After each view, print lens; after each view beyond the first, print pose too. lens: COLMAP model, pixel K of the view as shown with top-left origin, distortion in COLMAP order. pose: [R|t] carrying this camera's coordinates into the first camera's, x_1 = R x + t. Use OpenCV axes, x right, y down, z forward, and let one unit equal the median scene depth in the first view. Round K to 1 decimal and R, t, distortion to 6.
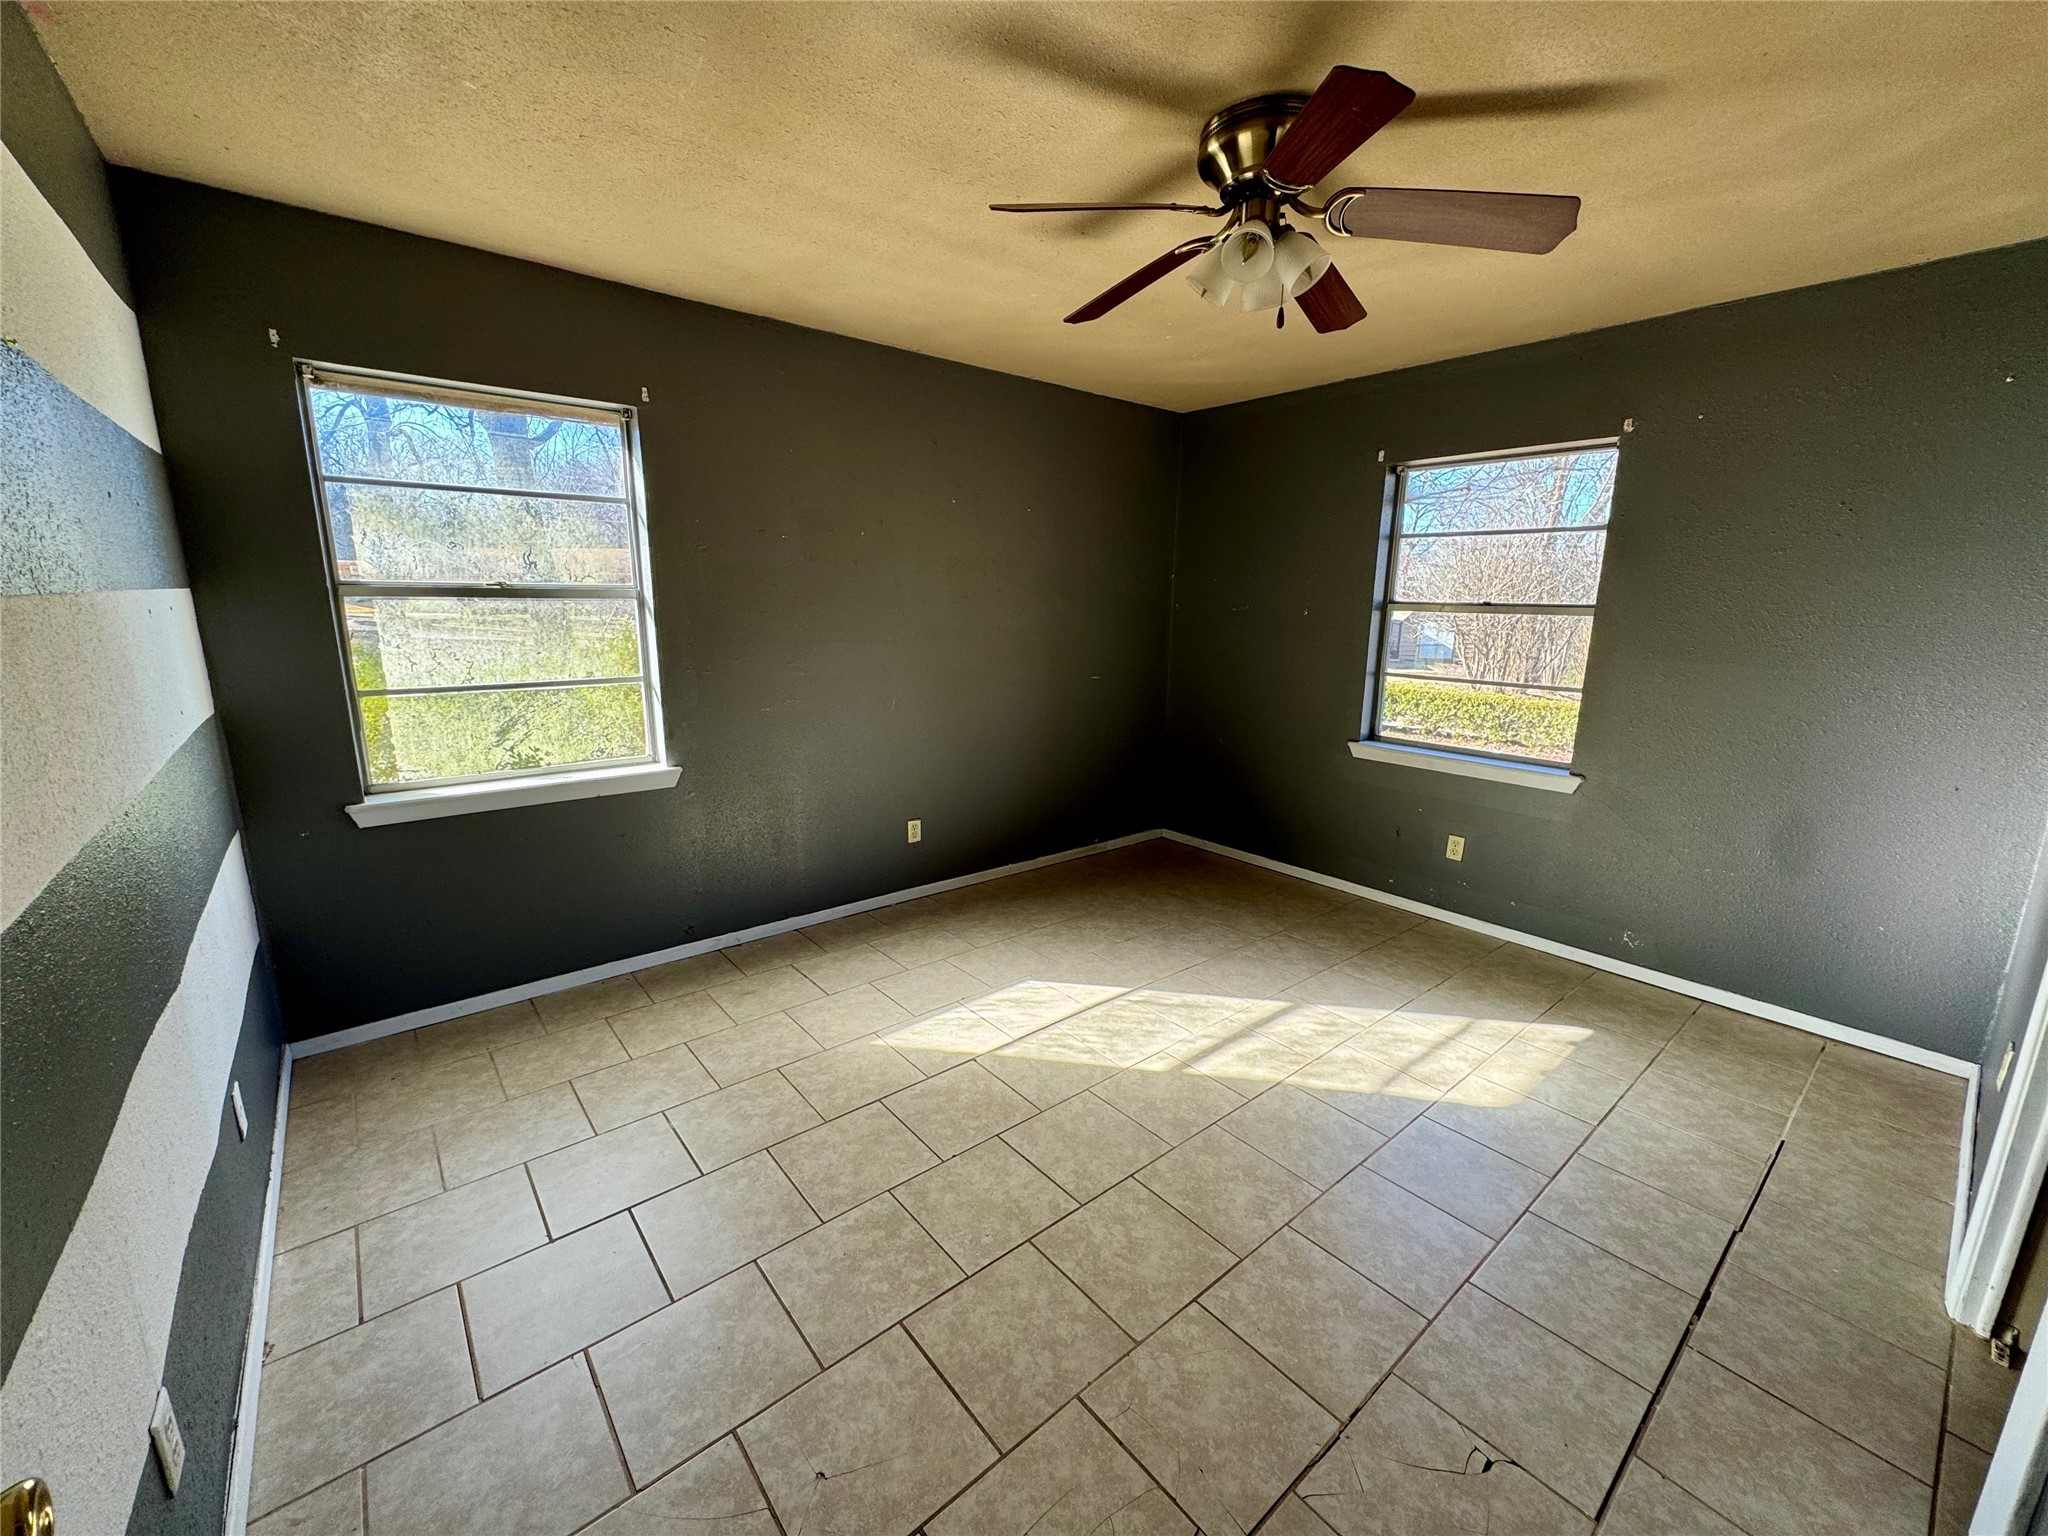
lens RADIAL K [[815.3, 0, 1024.8], [0, 815.3, 770.4], [0, 0, 1]] dist [-0.002549, 0.000590]
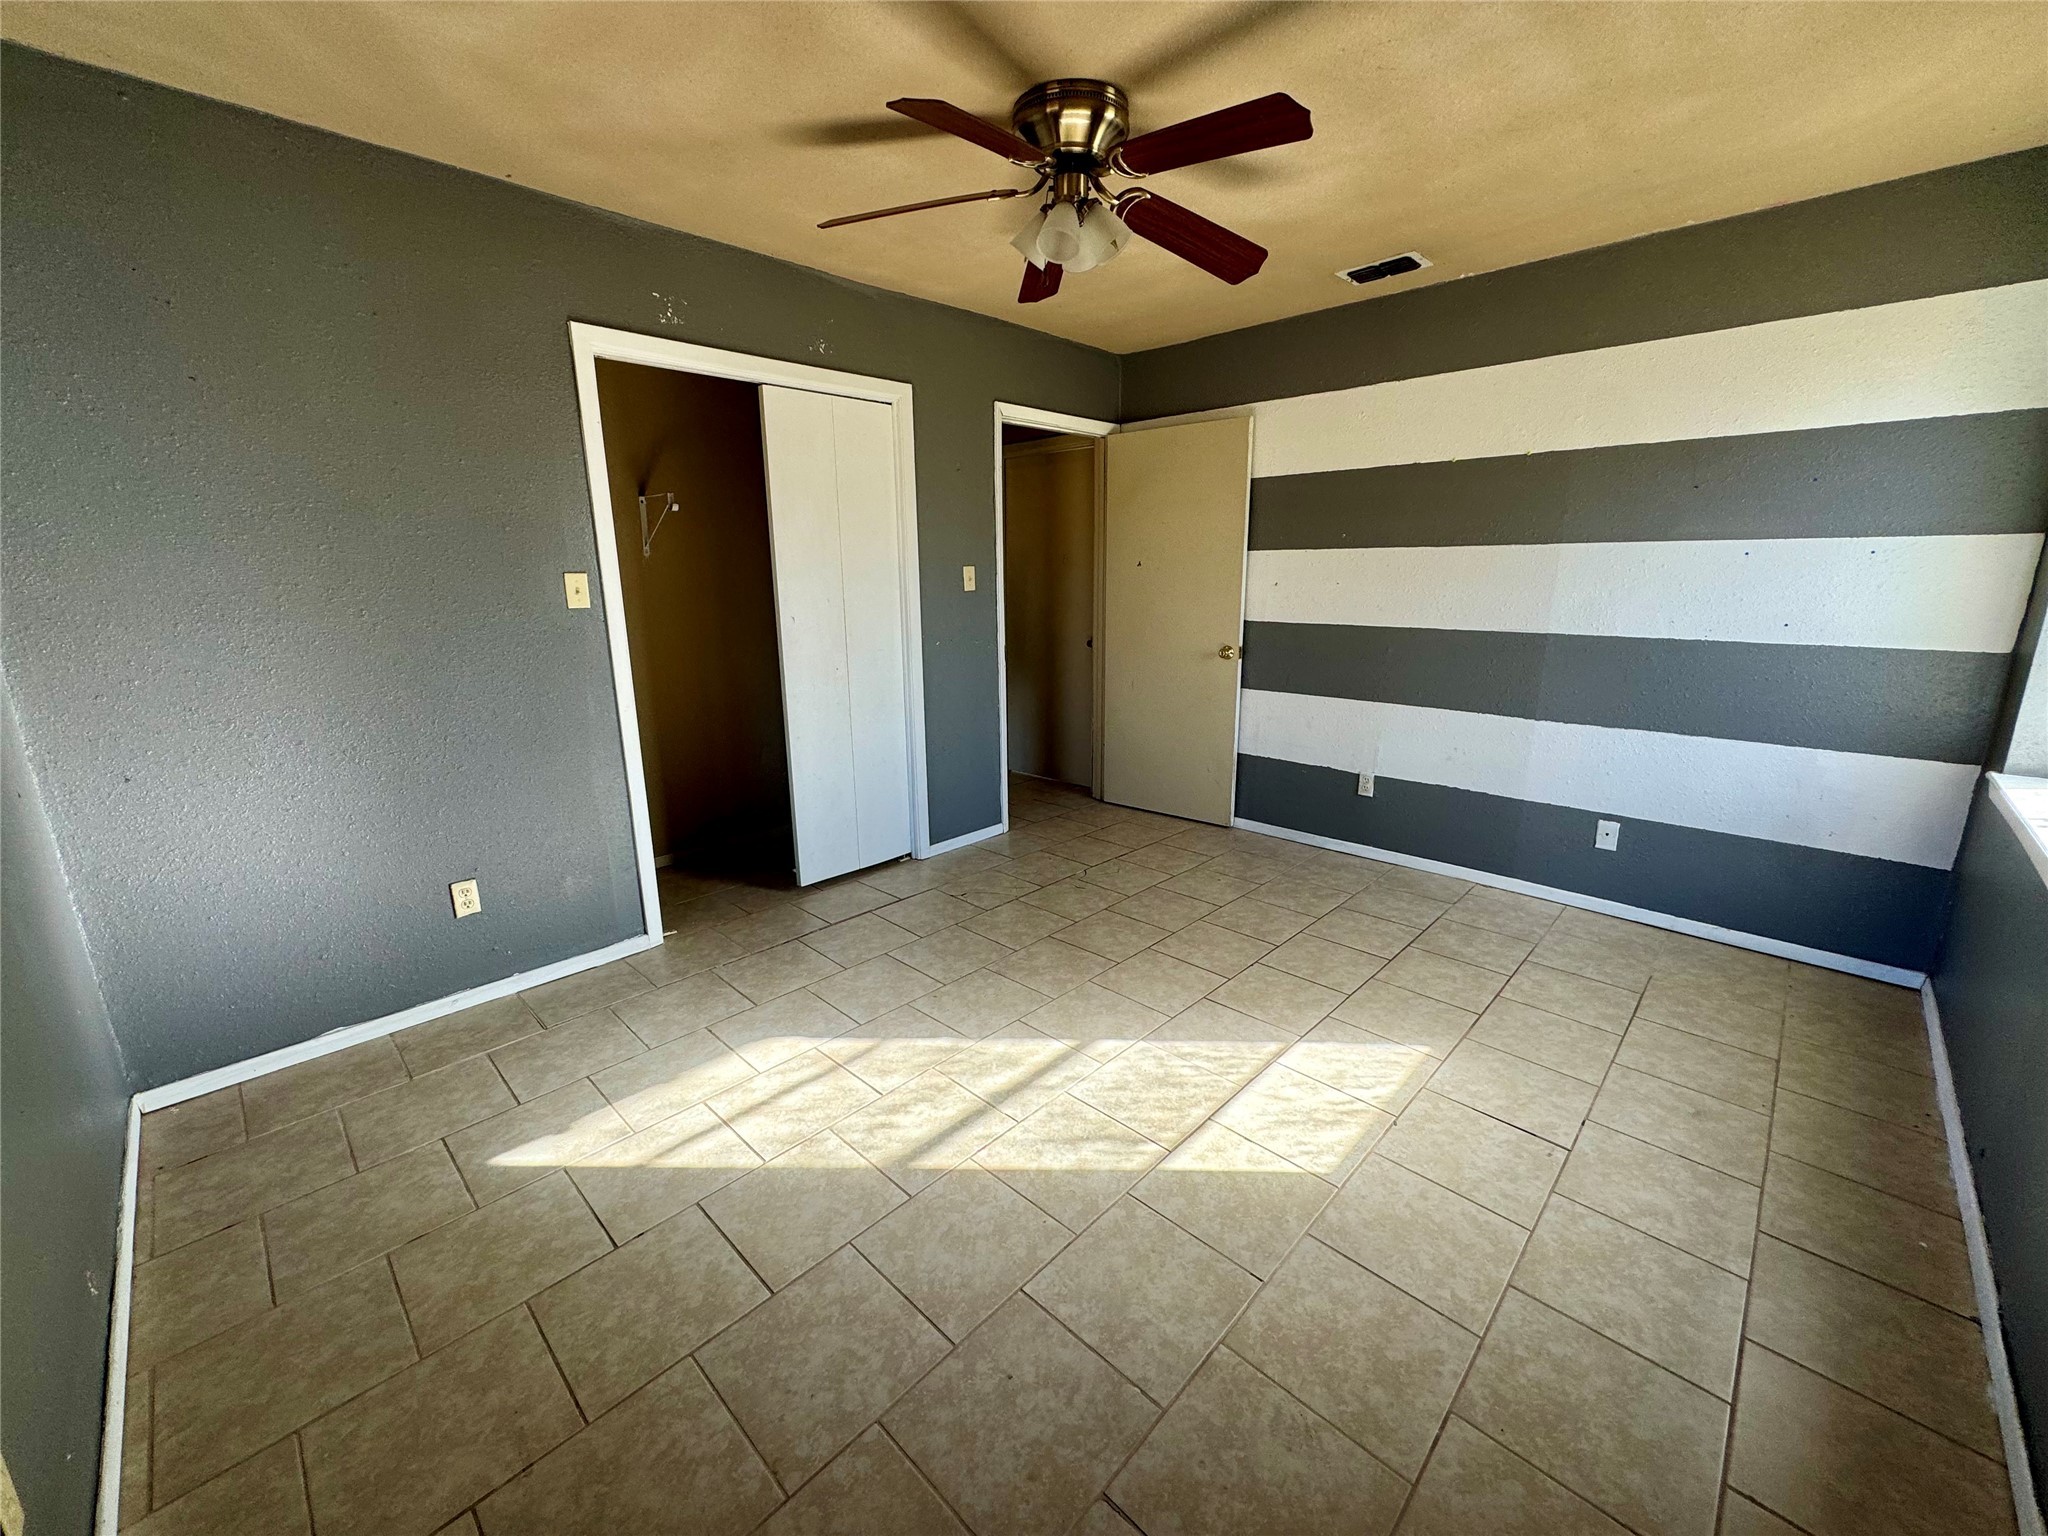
lens RADIAL K [[815.3, 0, 1025.0], [0, 815.3, 763.3], [0, 0, 1]] dist [-0.002549, 0.000590]
pose [[-0.994148, 0.020091, -0.106145, 0.334017], [-0.028166, 0.900369, 0.434215, -0.314011], [0.104293, 0.434663, -0.894534, 1.611889]]
